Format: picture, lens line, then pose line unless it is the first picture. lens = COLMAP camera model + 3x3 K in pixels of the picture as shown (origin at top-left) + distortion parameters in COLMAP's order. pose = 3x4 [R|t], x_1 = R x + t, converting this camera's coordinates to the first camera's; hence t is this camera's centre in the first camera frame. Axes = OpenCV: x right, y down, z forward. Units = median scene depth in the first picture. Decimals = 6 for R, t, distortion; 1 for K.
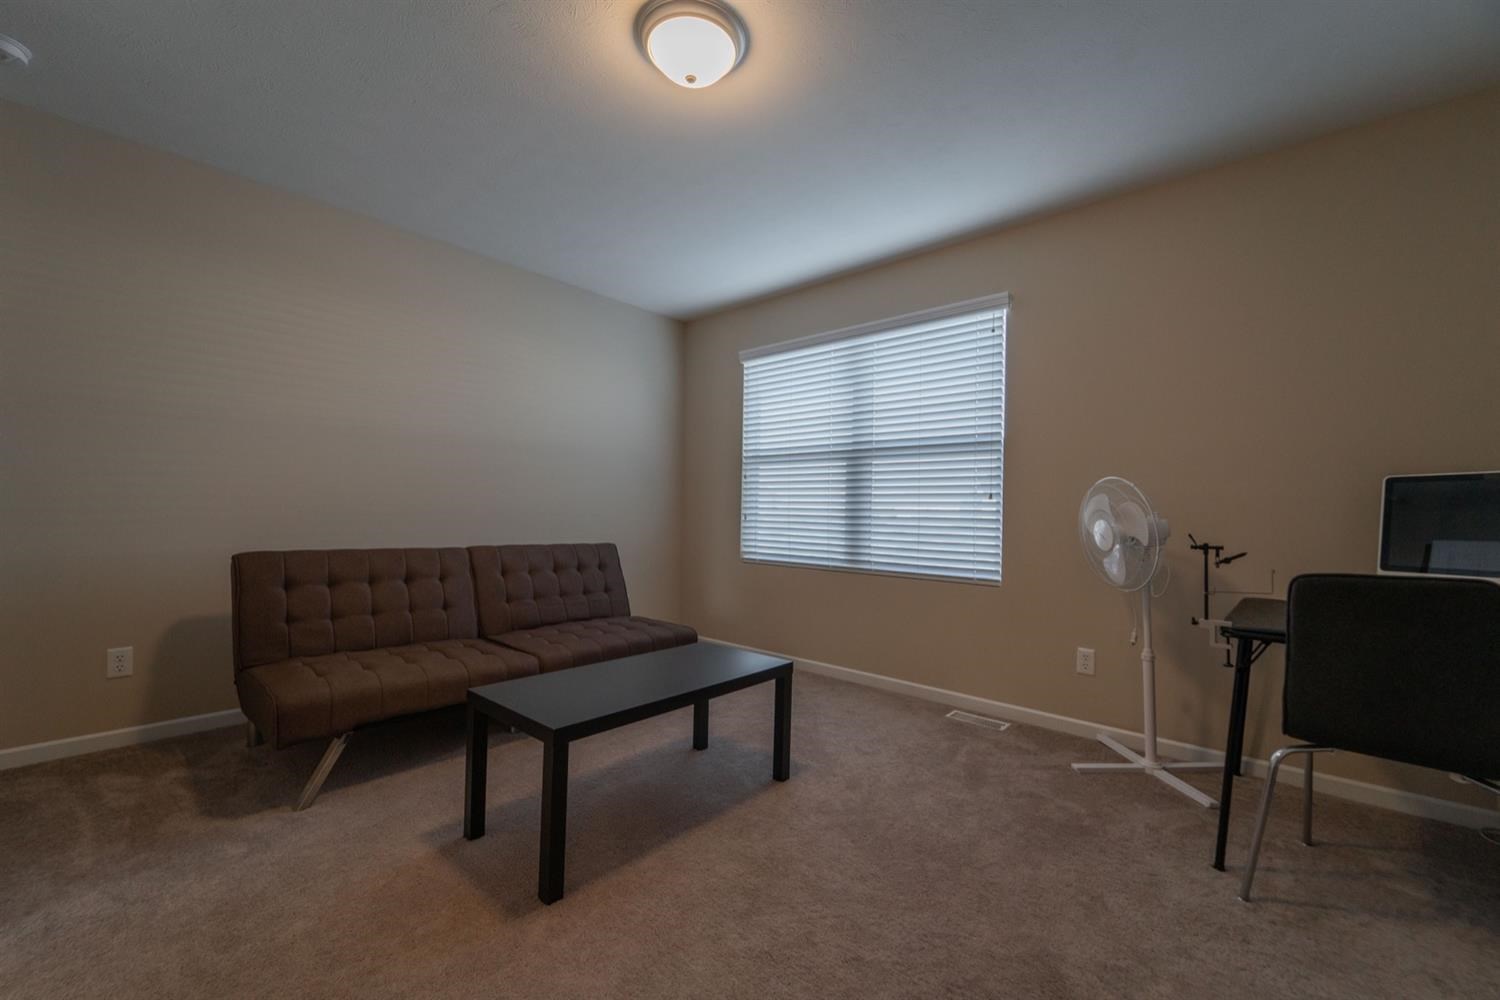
lens RADIAL K [[588.8, 0, 774.9], [0, 588.8, 504.9], [0, 0, 1]] dist [-0.000294, -0.000058]
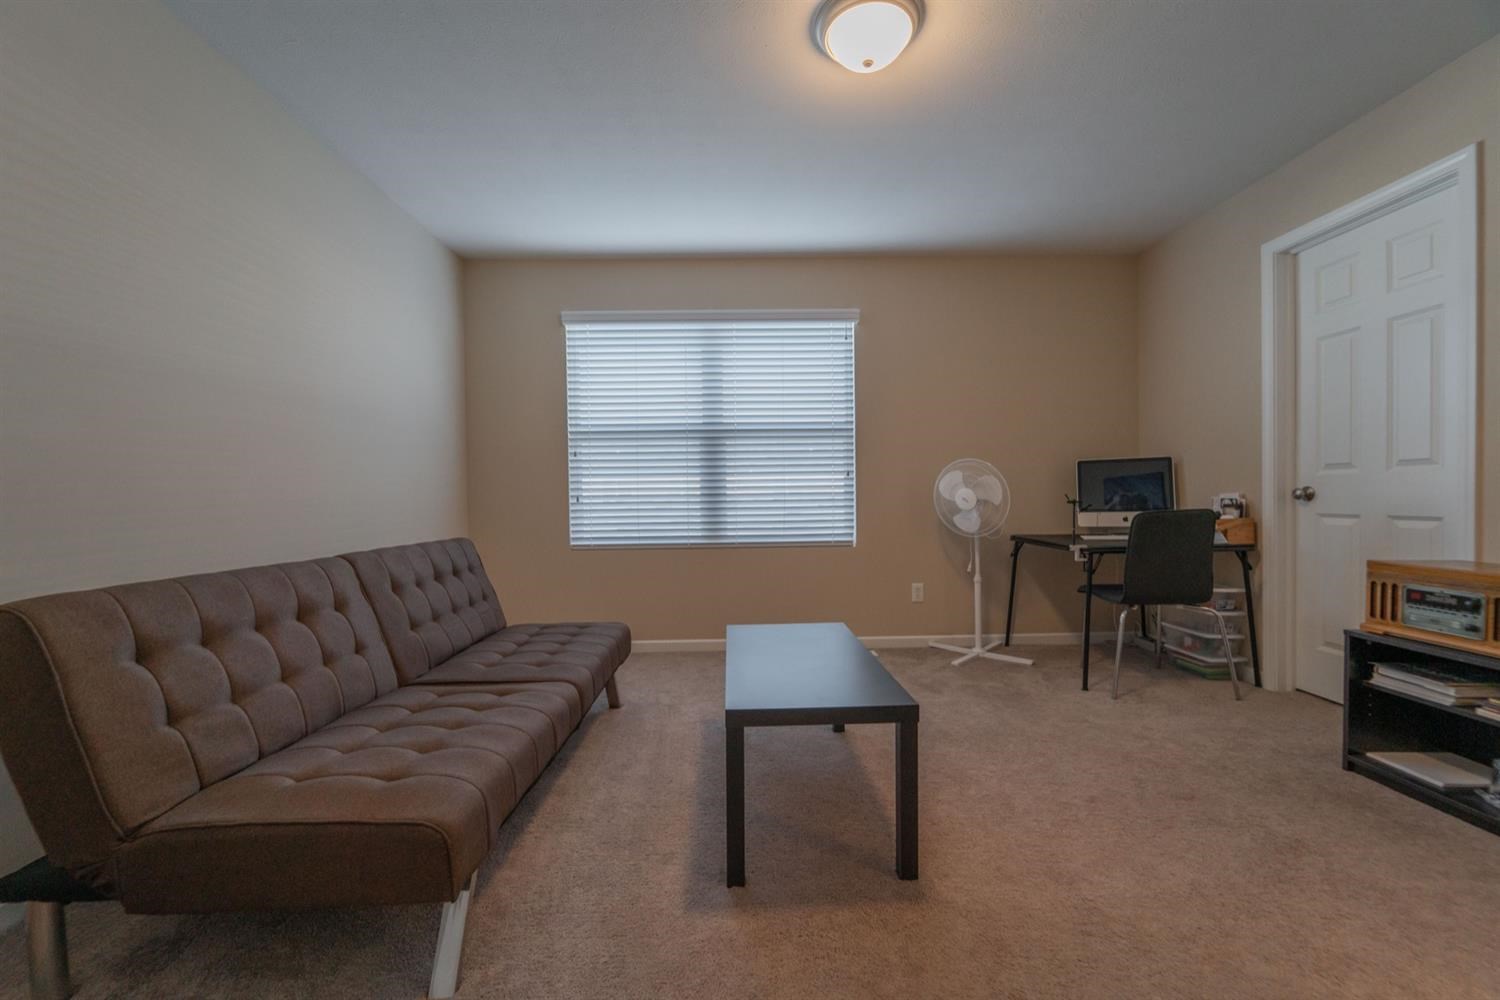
lens RADIAL K [[584.4, 0, 750.0], [0, 584.4, 500.0], [0, 0, 1]] dist [0.000281, -0.000044]
pose [[0.747852, -0.036848, 0.662842, -0.600647], [0.020127, 0.999258, 0.032842, -0.003070], [-0.663560, -0.011220, 0.748039, 0.218251]]
